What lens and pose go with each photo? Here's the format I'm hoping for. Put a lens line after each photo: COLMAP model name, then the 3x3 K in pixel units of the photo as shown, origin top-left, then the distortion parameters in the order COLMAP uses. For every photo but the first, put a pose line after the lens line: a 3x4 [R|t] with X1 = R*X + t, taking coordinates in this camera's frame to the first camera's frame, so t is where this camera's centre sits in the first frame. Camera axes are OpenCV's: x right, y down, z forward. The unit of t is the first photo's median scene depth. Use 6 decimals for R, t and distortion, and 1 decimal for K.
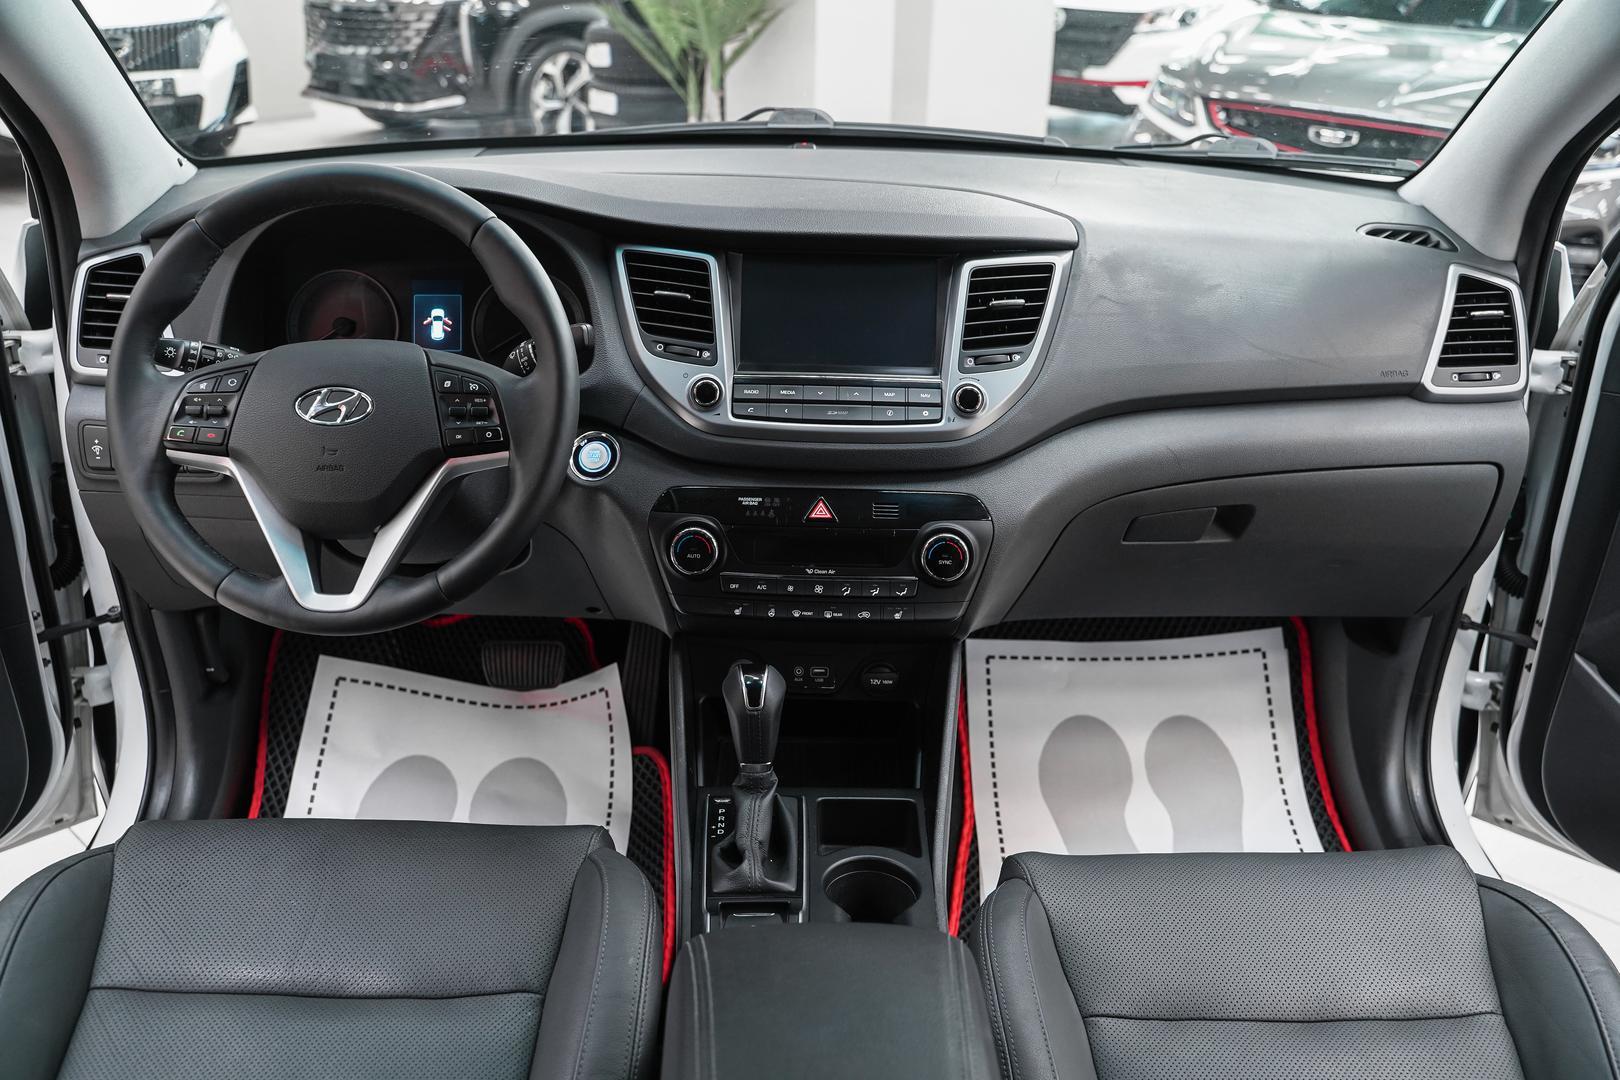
lens RADIAL K [[1313.9, 0, 812.4], [0, 1313.9, 550.7], [0, 0, 1]] dist [-0.114129, 0.085646]
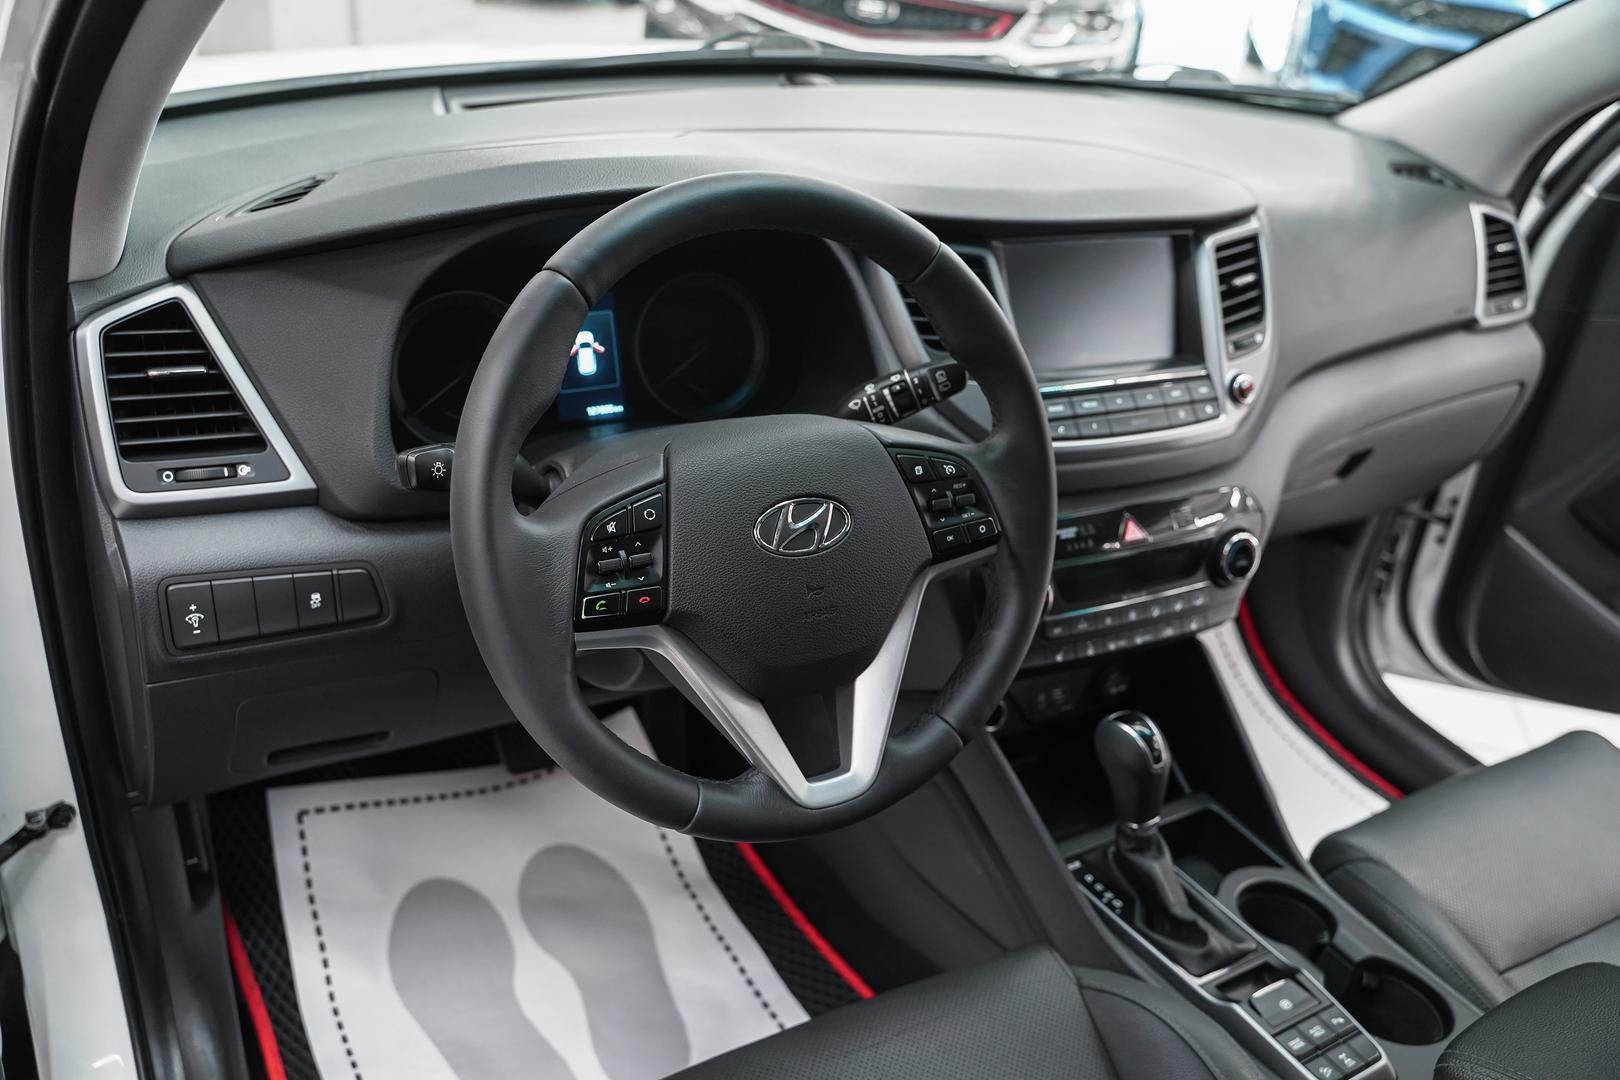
lens RADIAL K [[1313.9, 0, 808.3], [0, 1313.9, 548.6], [0, 0, 1]] dist [-0.114129, 0.085646]
pose [[0.879204, -0.172998, 0.443928, -0.577112], [0.123611, 0.982670, 0.138131, -0.166368], [-0.460131, -0.066571, 0.885352, 0.300460]]
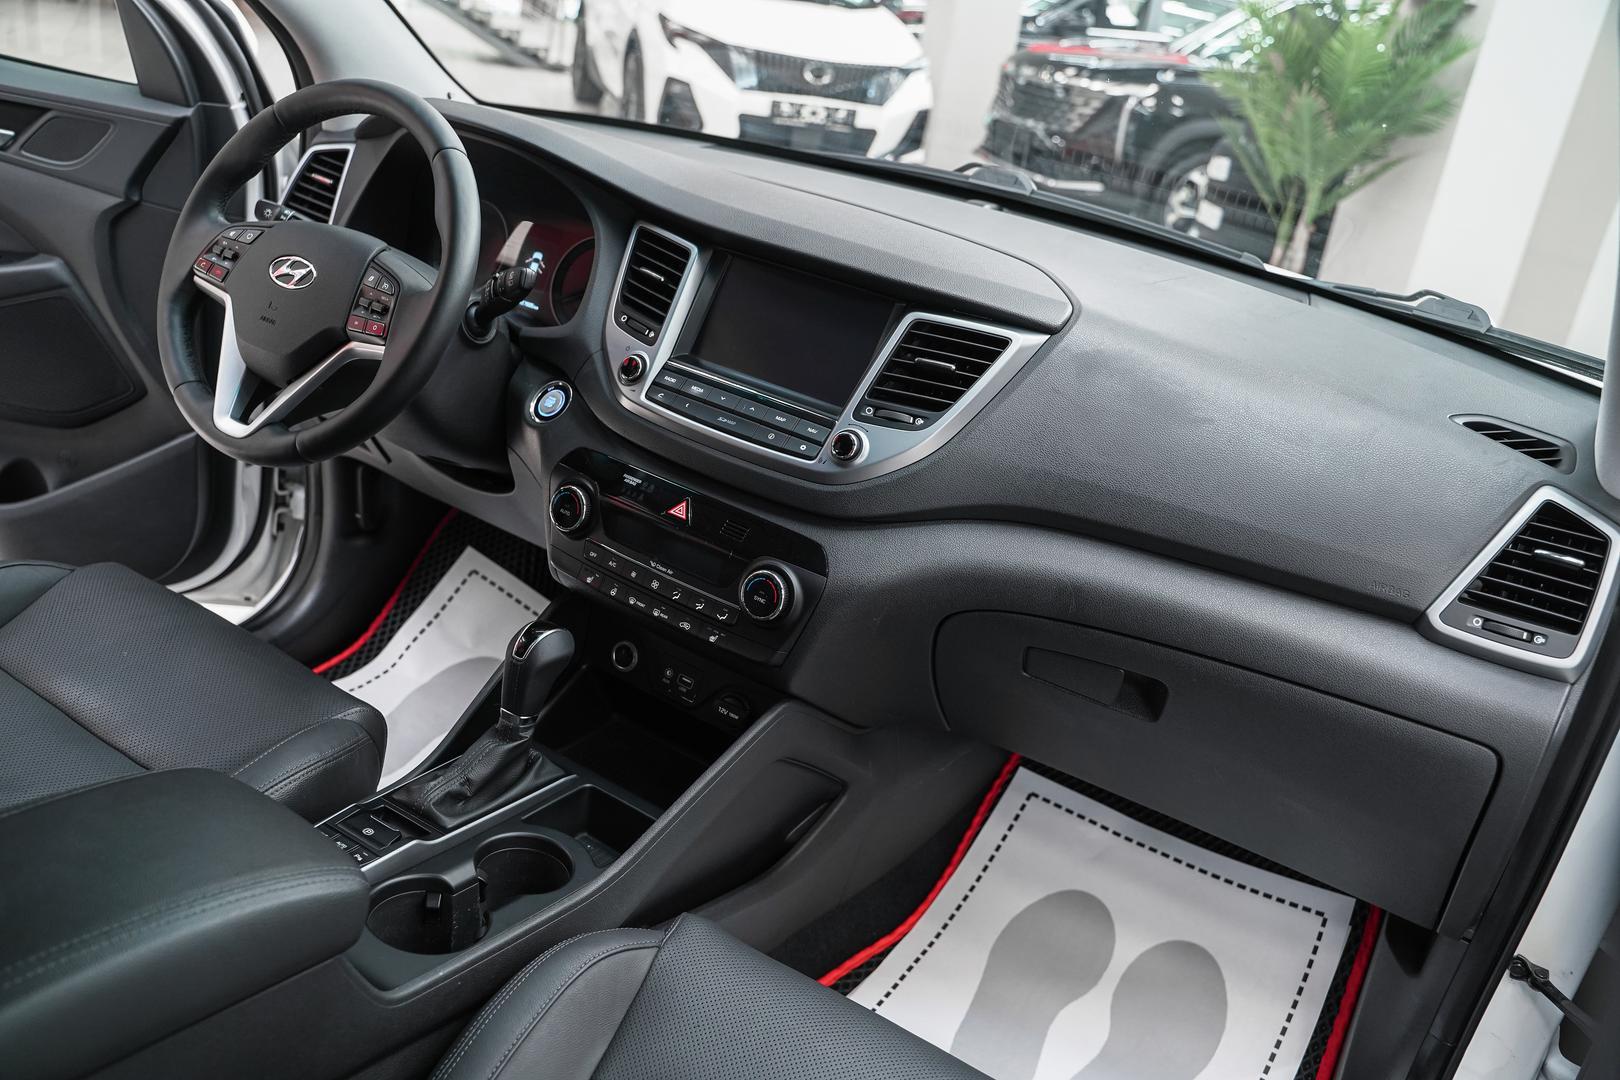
lens RADIAL K [[1313.9, 0, 811.7], [0, 1313.9, 541.1], [0, 0, 1]] dist [-0.114129, 0.085646]
pose [[0.833577, 0.317028, -0.452374, 0.532548], [-0.354345, 0.935112, 0.002393, -0.044518], [0.423779, 0.158301, 0.891825, 0.159546]]
